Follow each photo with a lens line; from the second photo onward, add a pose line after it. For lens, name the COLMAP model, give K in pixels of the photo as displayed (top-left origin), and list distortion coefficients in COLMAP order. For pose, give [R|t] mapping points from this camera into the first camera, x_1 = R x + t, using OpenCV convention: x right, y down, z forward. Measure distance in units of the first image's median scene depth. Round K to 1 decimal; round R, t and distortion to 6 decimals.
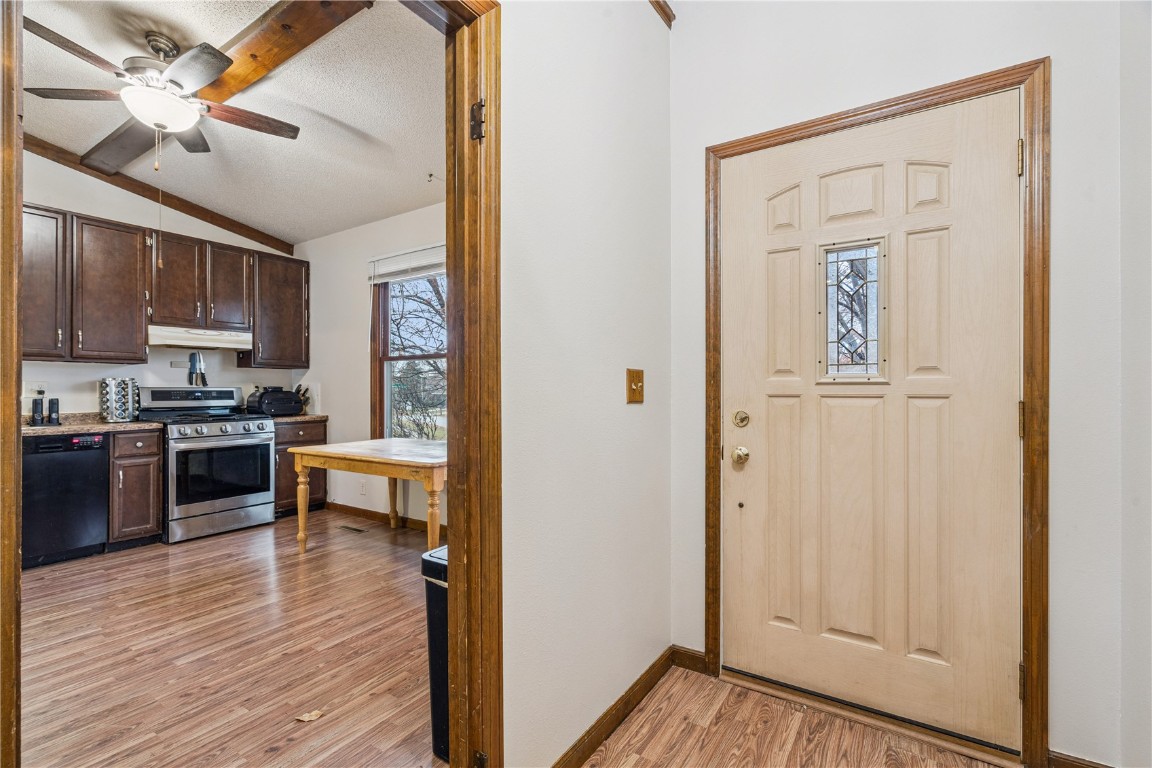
lens RADIAL K [[525.1, 0, 575.9], [0, 525.1, 388.3], [0, 0, 1]] dist [-0.003012, 0.000234]
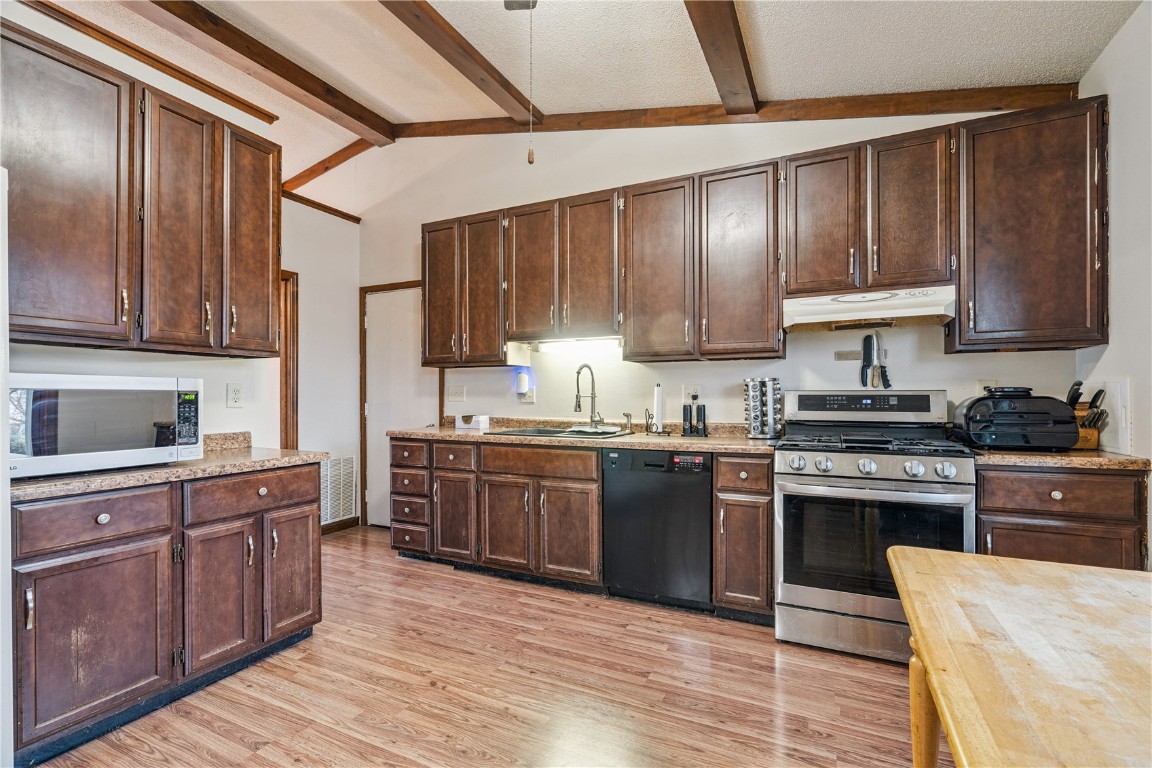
lens RADIAL K [[525.1, 0, 575.8], [0, 525.1, 392.9], [0, 0, 1]] dist [-0.003012, 0.000234]
pose [[0.115977, -0.001968, -0.993250, -0.167761], [0.005993, 0.999981, -0.001282, 0.000404], [0.993234, -0.005804, 0.115986, 0.645960]]
